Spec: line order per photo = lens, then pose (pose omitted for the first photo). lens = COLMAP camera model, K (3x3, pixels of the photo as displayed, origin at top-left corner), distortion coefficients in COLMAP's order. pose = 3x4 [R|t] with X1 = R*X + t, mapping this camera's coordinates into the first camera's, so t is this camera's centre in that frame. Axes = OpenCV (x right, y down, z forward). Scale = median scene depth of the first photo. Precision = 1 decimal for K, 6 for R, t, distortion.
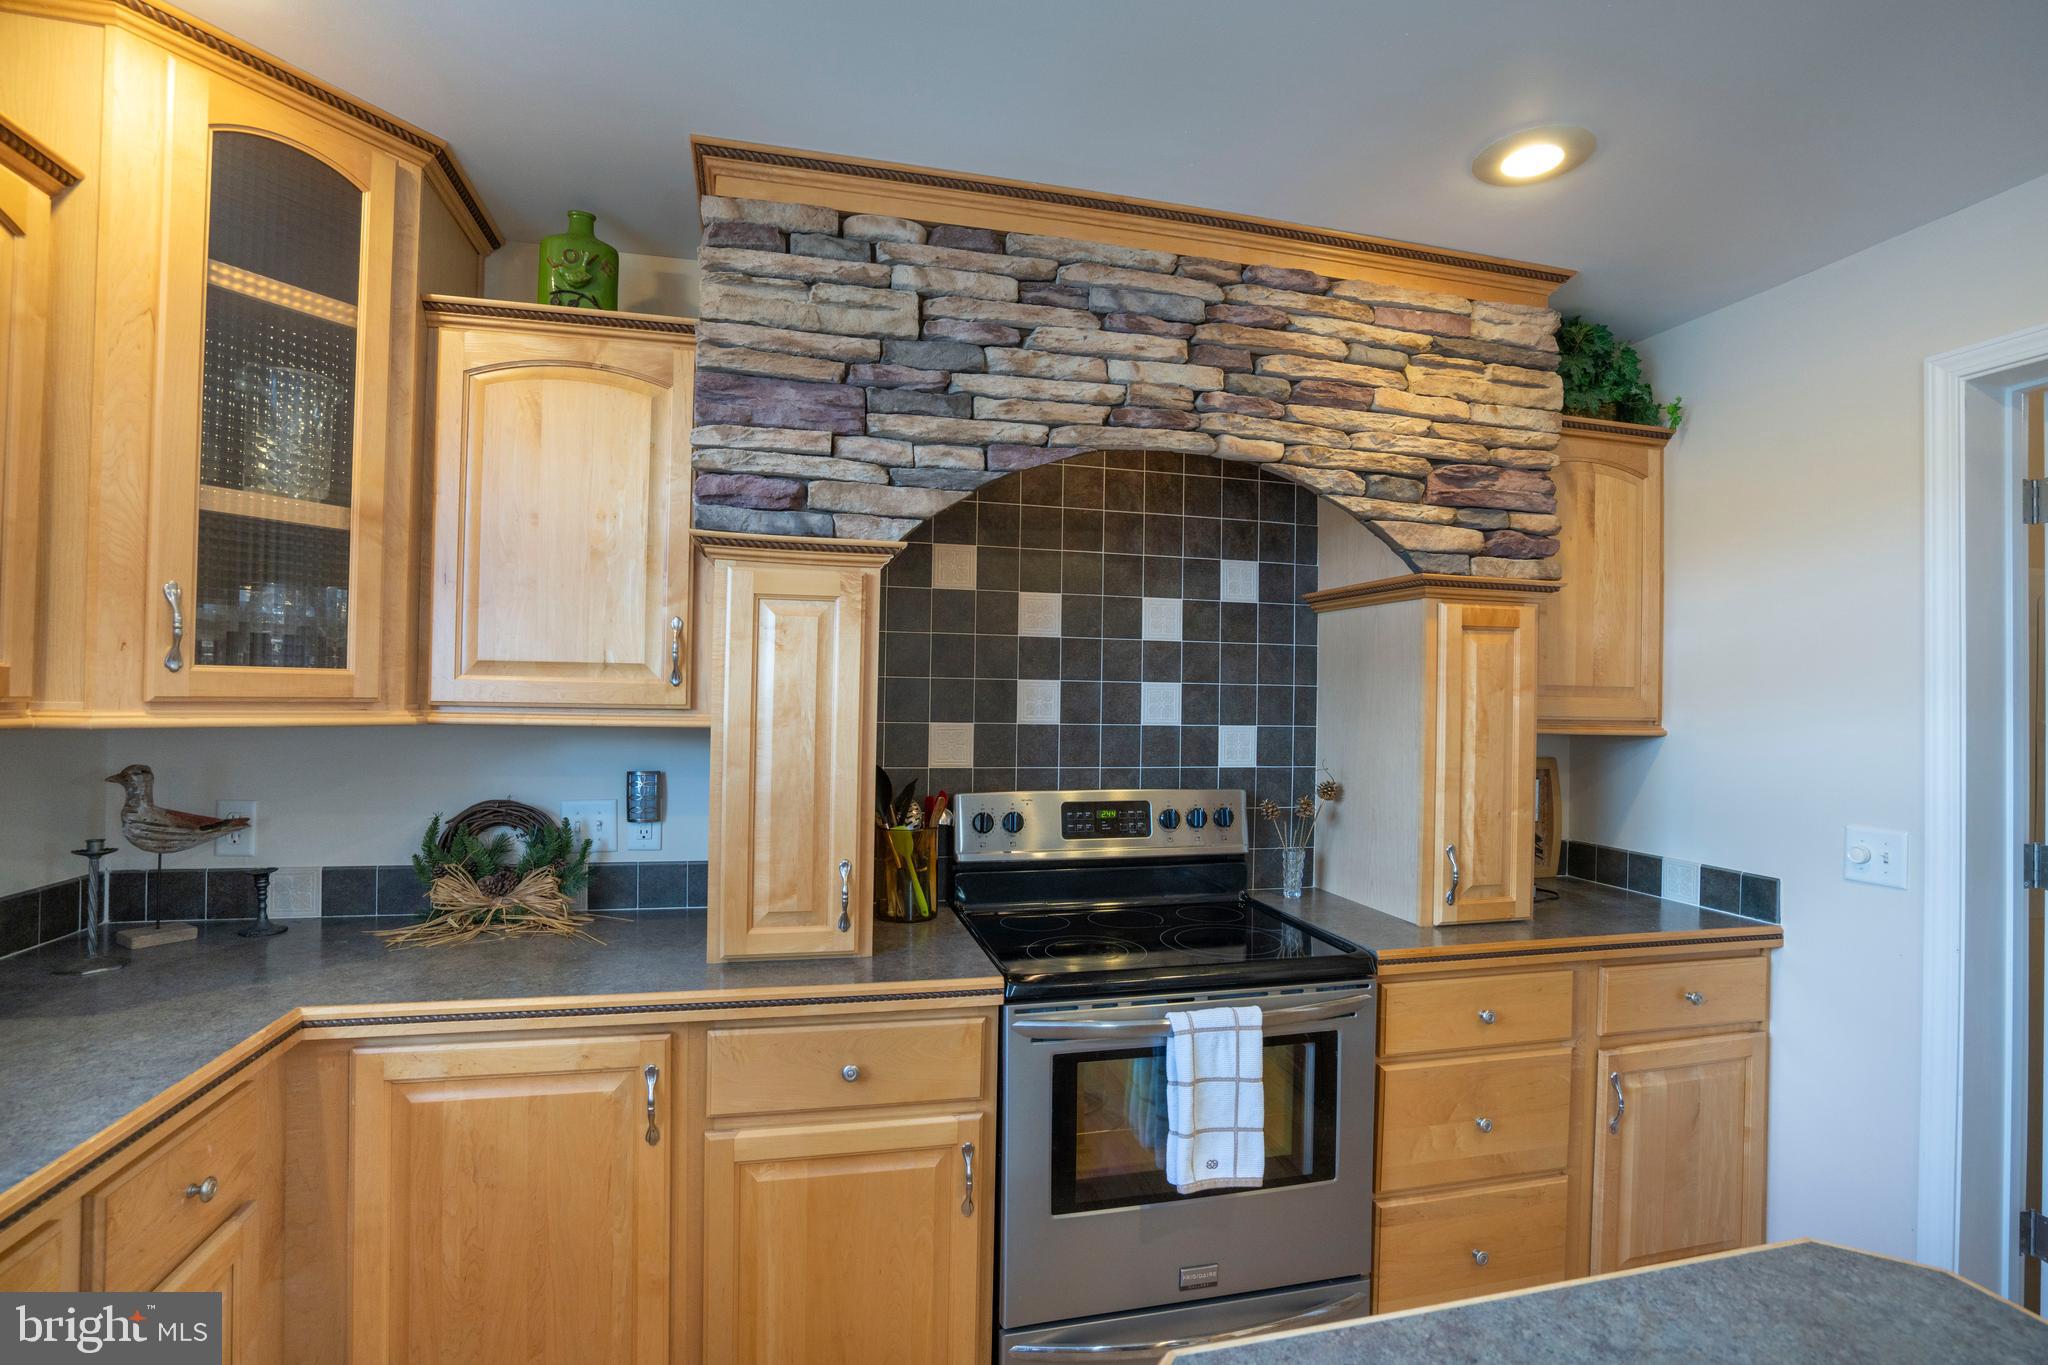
lens RADIAL K [[966.1, 0, 1019.8], [0, 966.1, 687.2], [0, 0, 1]] dist [-0.065547, 0.027019]
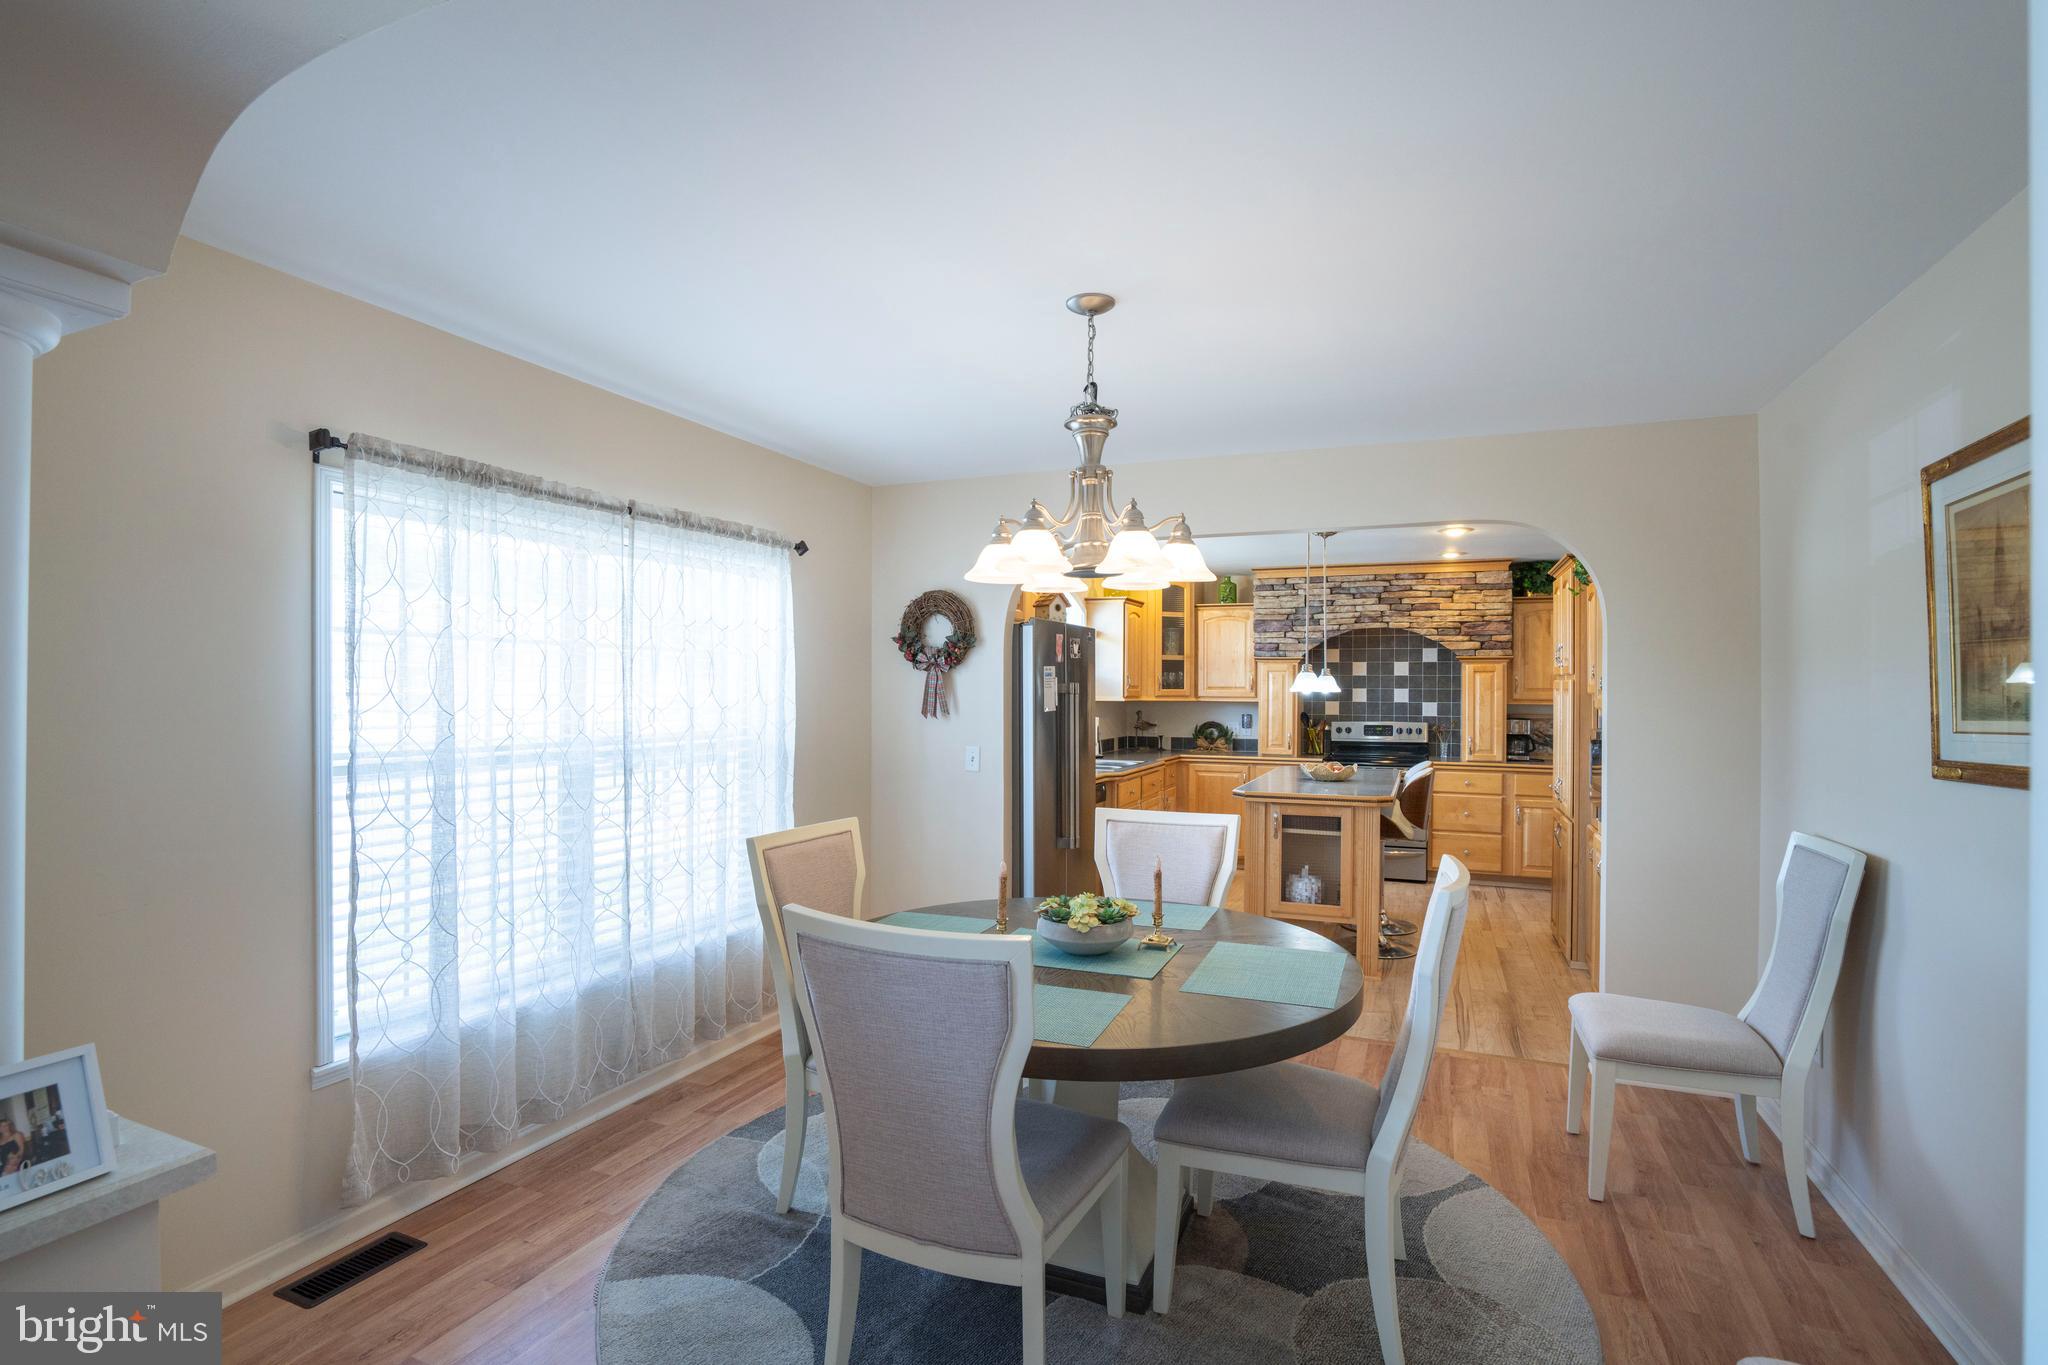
lens RADIAL K [[969.6, 0, 1020.7], [0, 969.6, 684.8], [0, 0, 1]] dist [-0.066866, 0.026735]
pose [[0.799255, -0.014979, -0.600805, 1.359314], [0.013897, 0.999883, -0.006441, -0.019097], [0.600831, -0.003202, 0.799370, -2.957060]]
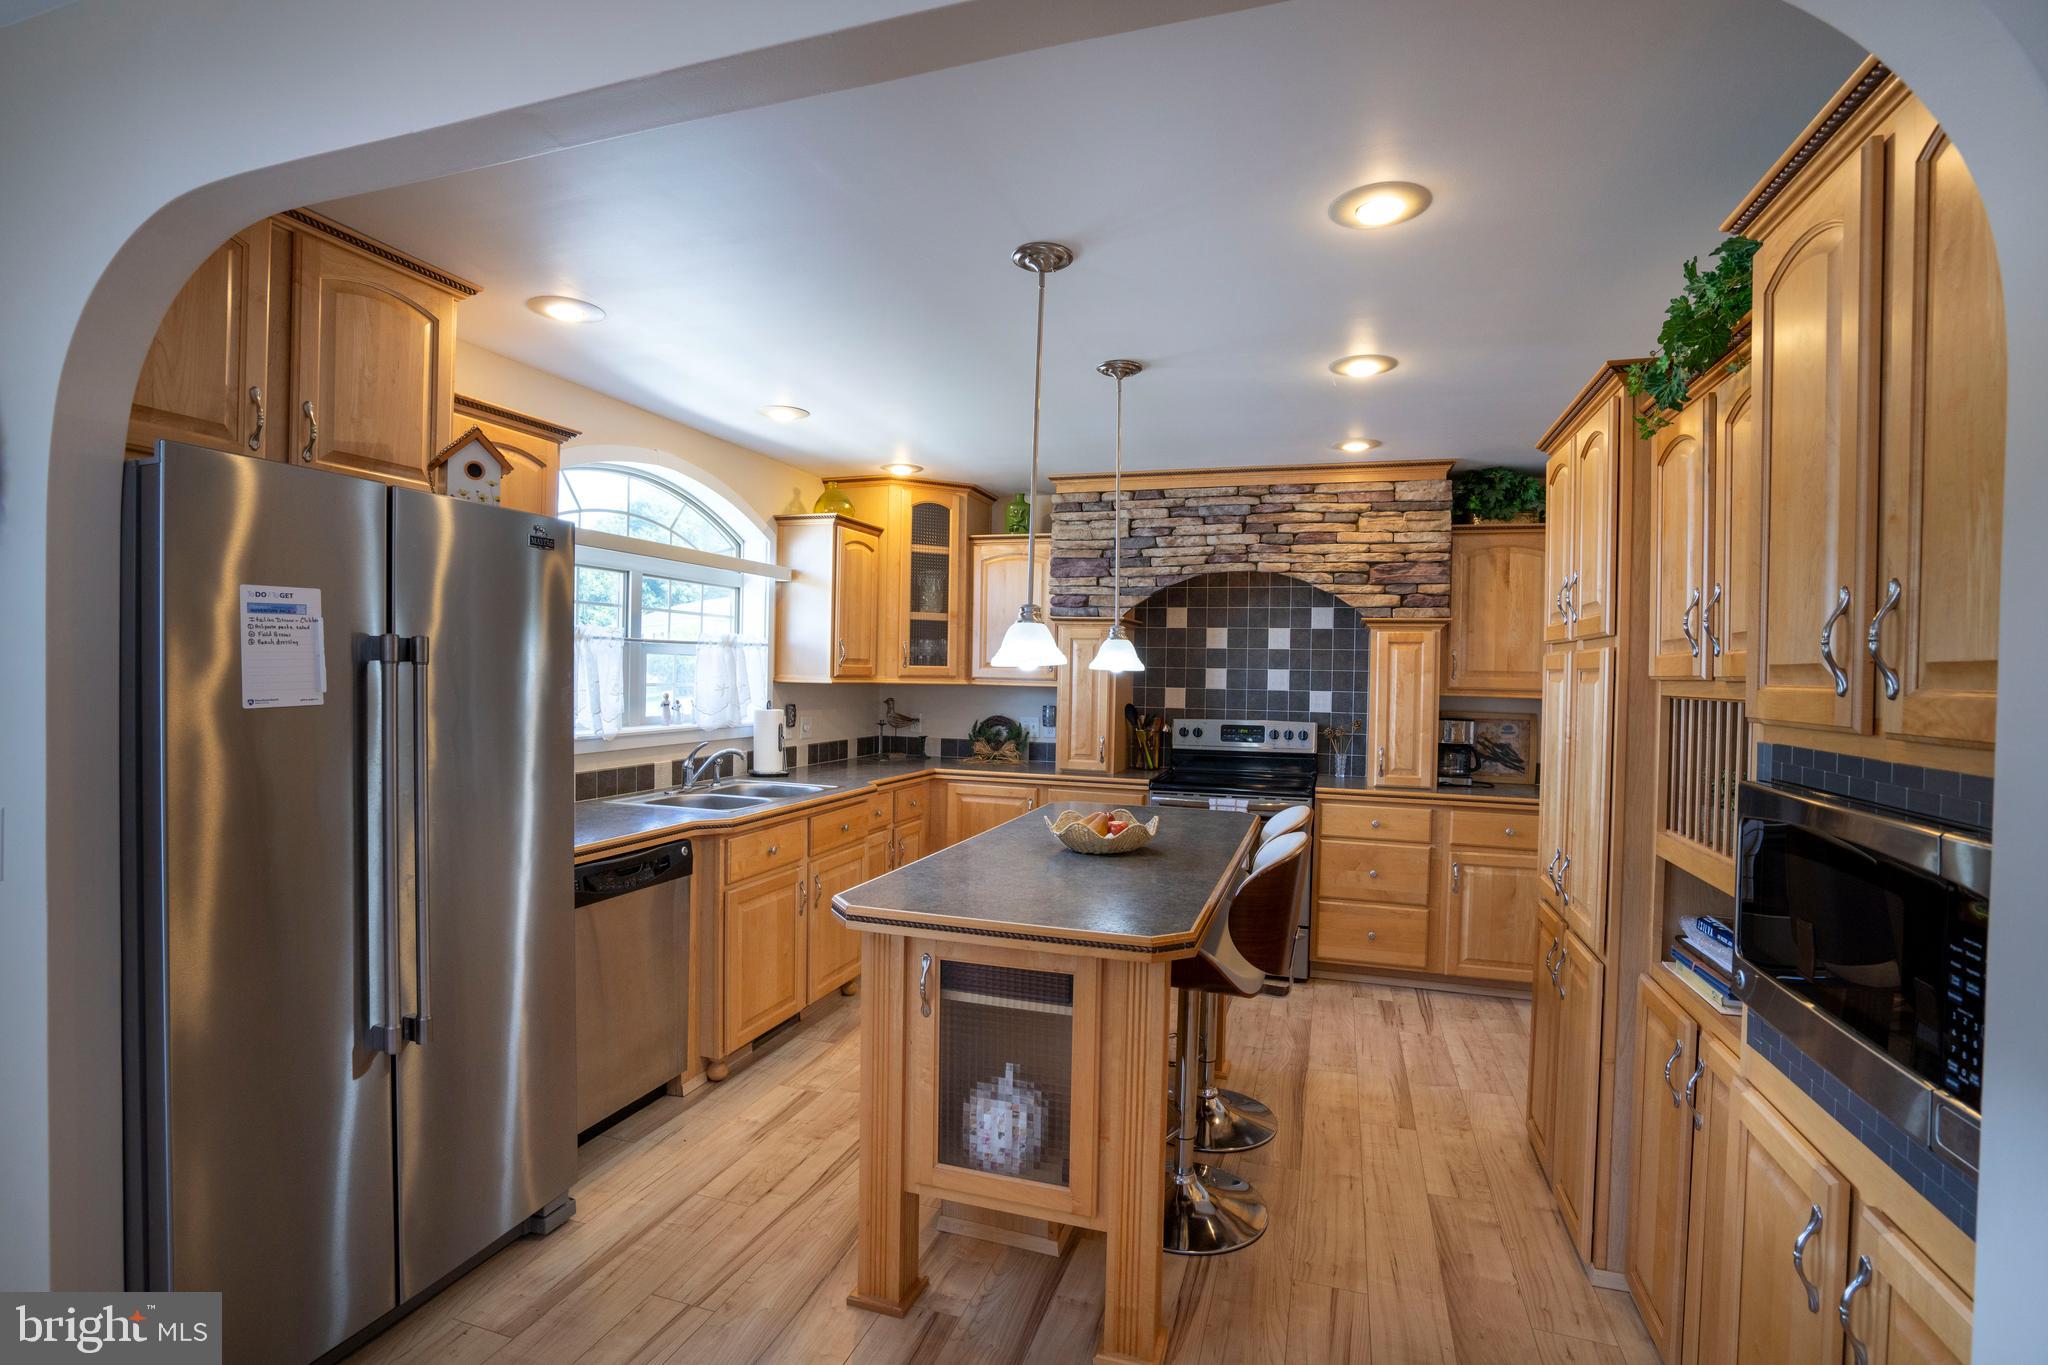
lens RADIAL K [[969.6, 0, 1020.7], [0, 969.6, 684.8], [0, 0, 1]] dist [-0.066866, 0.026735]
pose [[0.846861, 0.005675, -0.531784, 1.010428], [0.001187, 0.999920, 0.012562, 0.001829], [0.531813, -0.011269, 0.846787, -1.340619]]
